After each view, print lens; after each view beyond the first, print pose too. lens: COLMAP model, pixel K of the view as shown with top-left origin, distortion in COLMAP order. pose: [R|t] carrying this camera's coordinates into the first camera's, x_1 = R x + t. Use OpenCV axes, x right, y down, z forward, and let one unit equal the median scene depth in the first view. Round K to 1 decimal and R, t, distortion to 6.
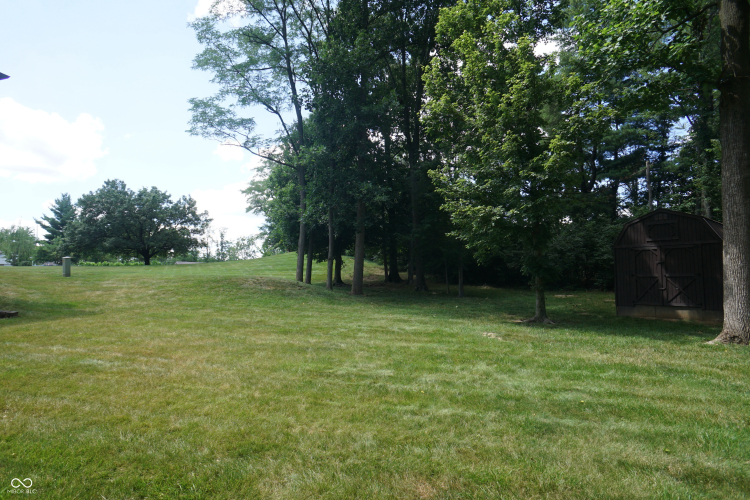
lens RADIAL K [[513.0, 0, 374.9], [0, 513.0, 250.5], [0, 0, 1]] dist [0.001358, 0.000554]
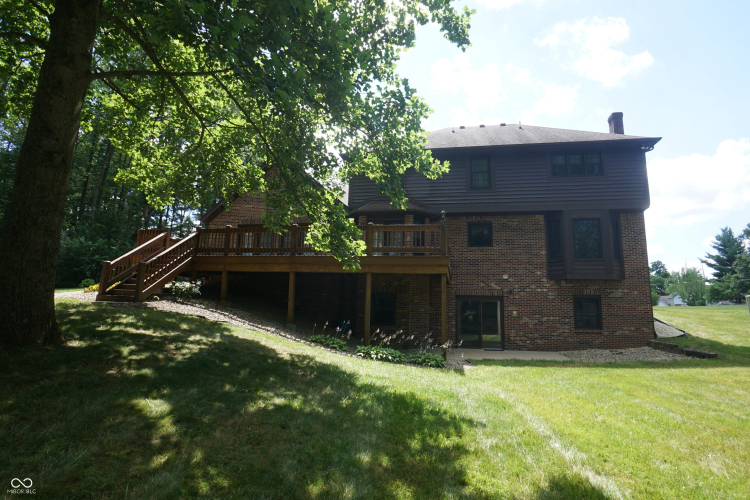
lens RADIAL K [[513.0, 0, 375.2], [0, 513.0, 249.5], [0, 0, 1]] dist [0.001358, 0.000554]
pose [[-0.230919, -0.187795, -0.954678, 0.457007], [-0.016304, 0.981806, -0.189188, 0.121653], [0.972836, -0.028122, -0.229780, 0.593097]]
